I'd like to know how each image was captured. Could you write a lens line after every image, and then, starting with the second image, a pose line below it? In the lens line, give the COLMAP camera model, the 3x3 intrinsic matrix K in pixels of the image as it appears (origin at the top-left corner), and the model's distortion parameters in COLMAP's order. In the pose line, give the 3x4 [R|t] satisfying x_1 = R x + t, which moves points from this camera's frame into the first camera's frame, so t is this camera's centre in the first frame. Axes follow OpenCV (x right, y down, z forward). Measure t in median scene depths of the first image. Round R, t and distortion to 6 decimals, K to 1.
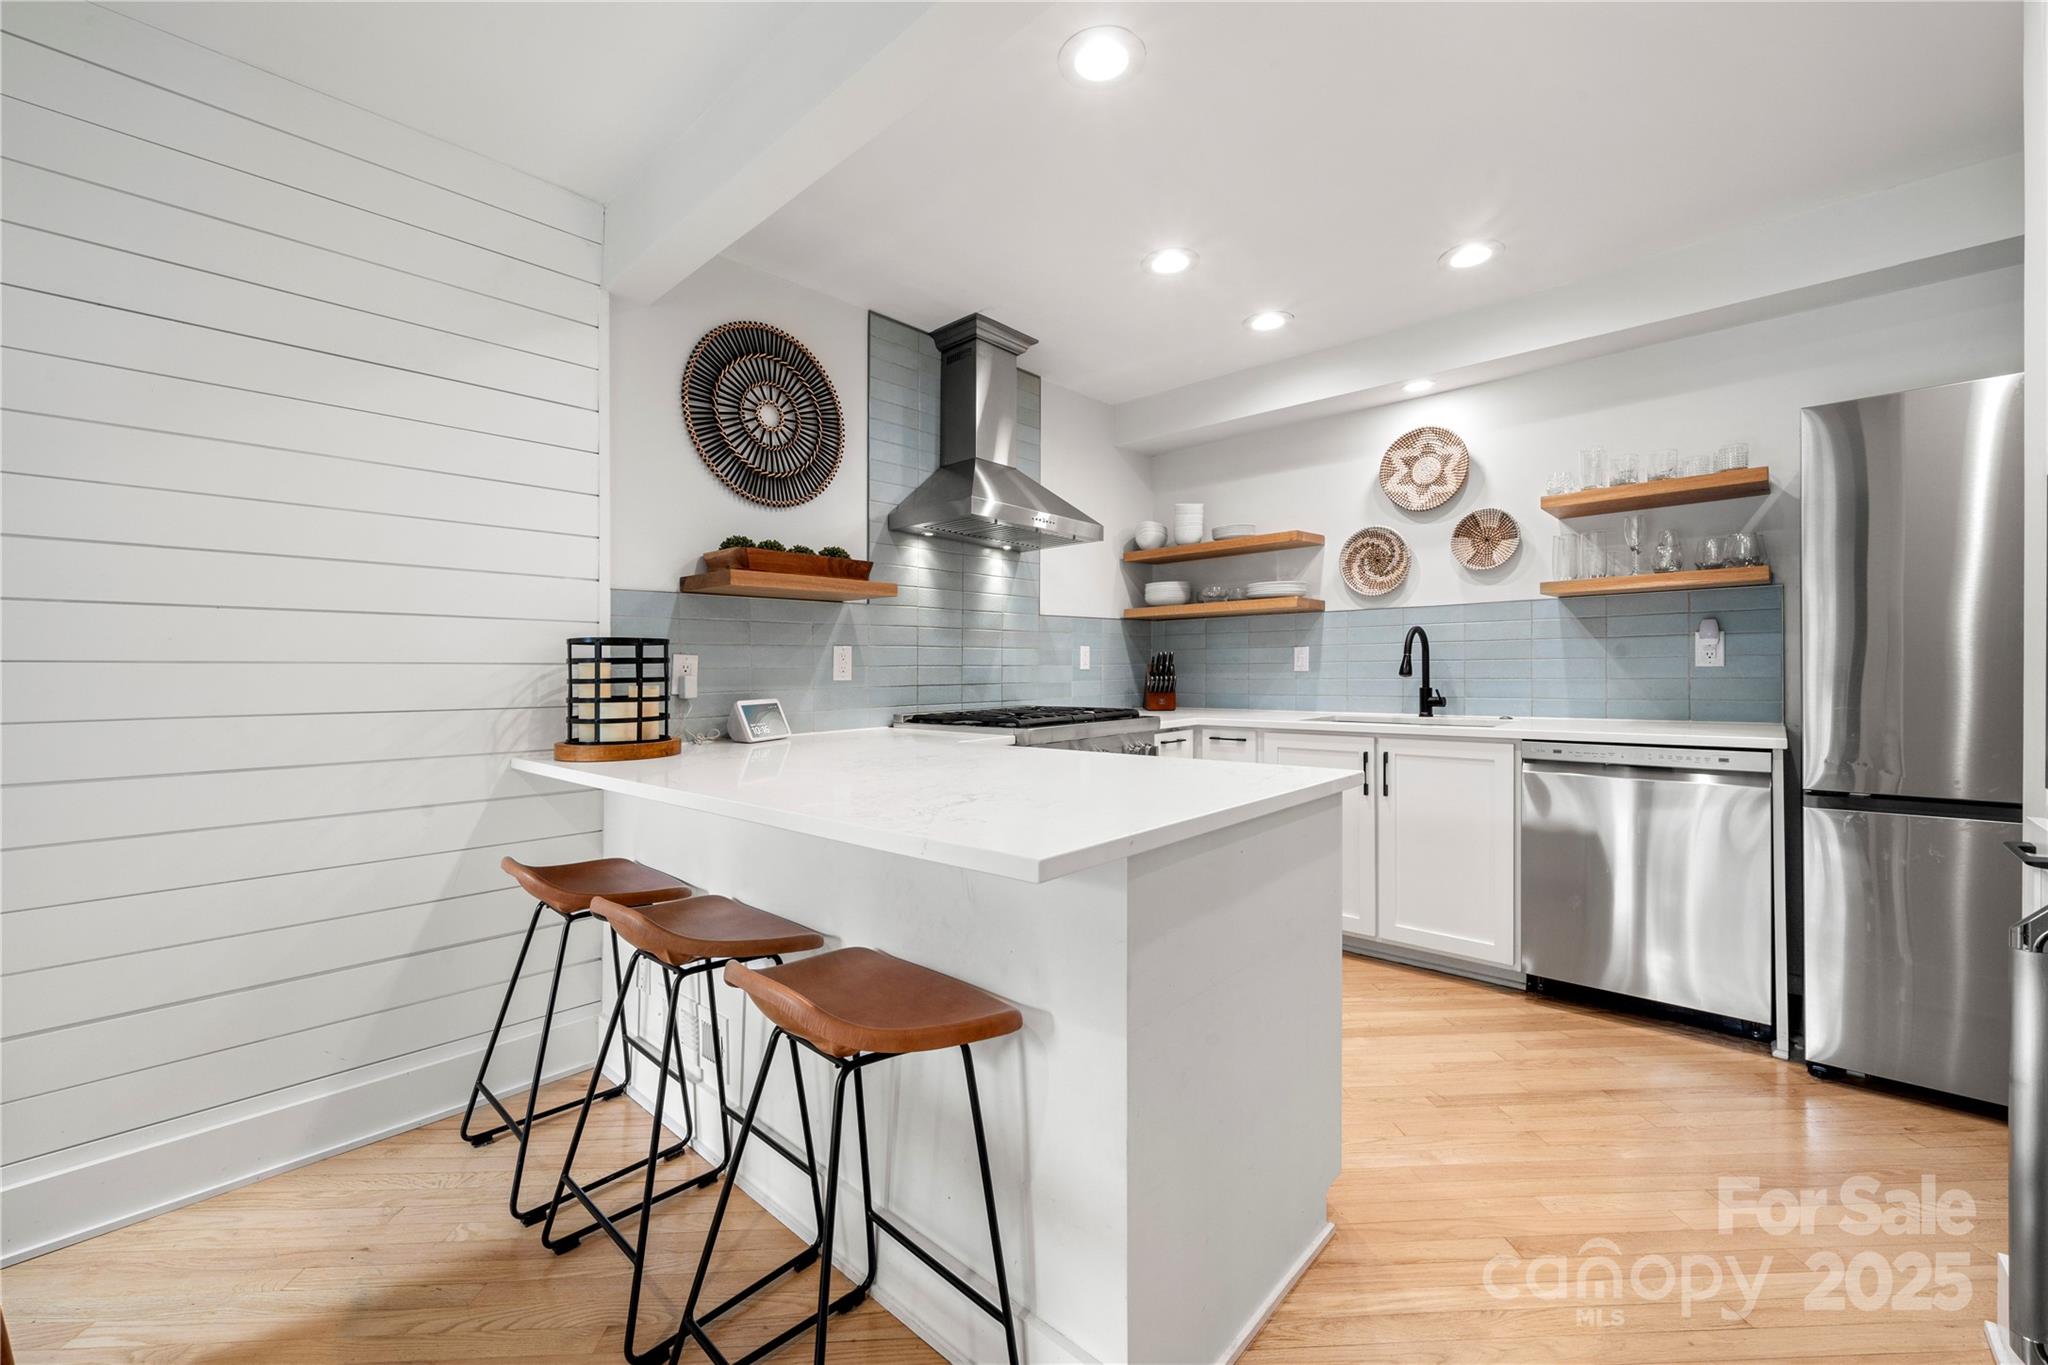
lens RADIAL K [[827.3, 0, 975.5], [0, 827.3, 683.1], [0, 0, 1]] dist [0.001723, 0.000098]
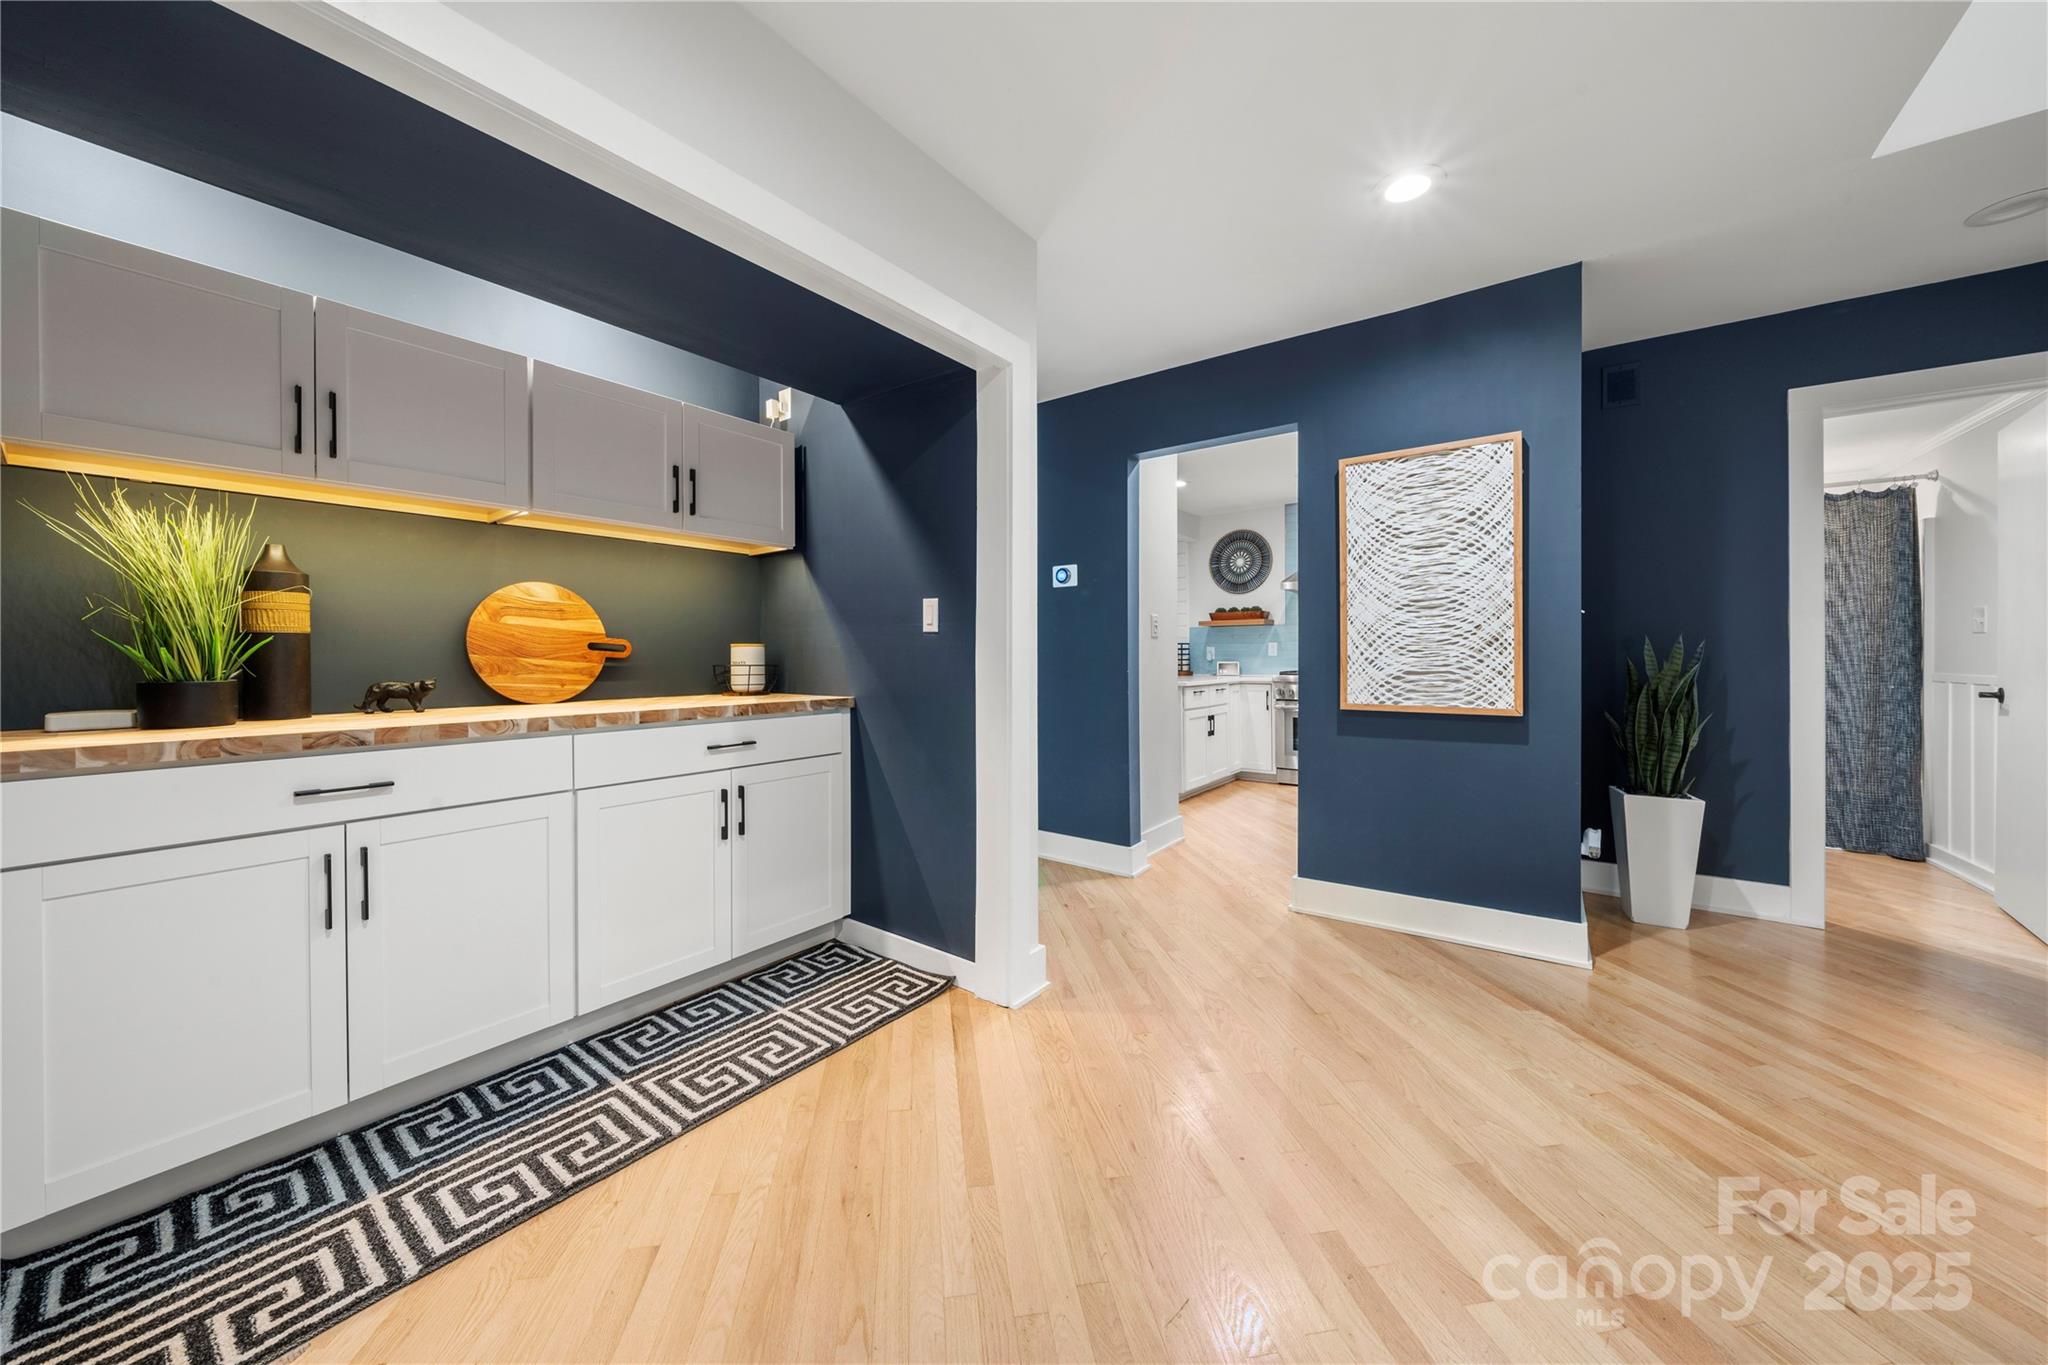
lens RADIAL K [[726.3, 0, 1024.8], [0, 726.3, 664.6], [0, 0, 1]] dist [-0.002834, -0.000300]
pose [[0.118875, 0.015630, -0.992786, 2.170662], [-0.014836, 0.999792, 0.013964, 0.005120], [0.992798, 0.013069, 0.119082, -0.026013]]
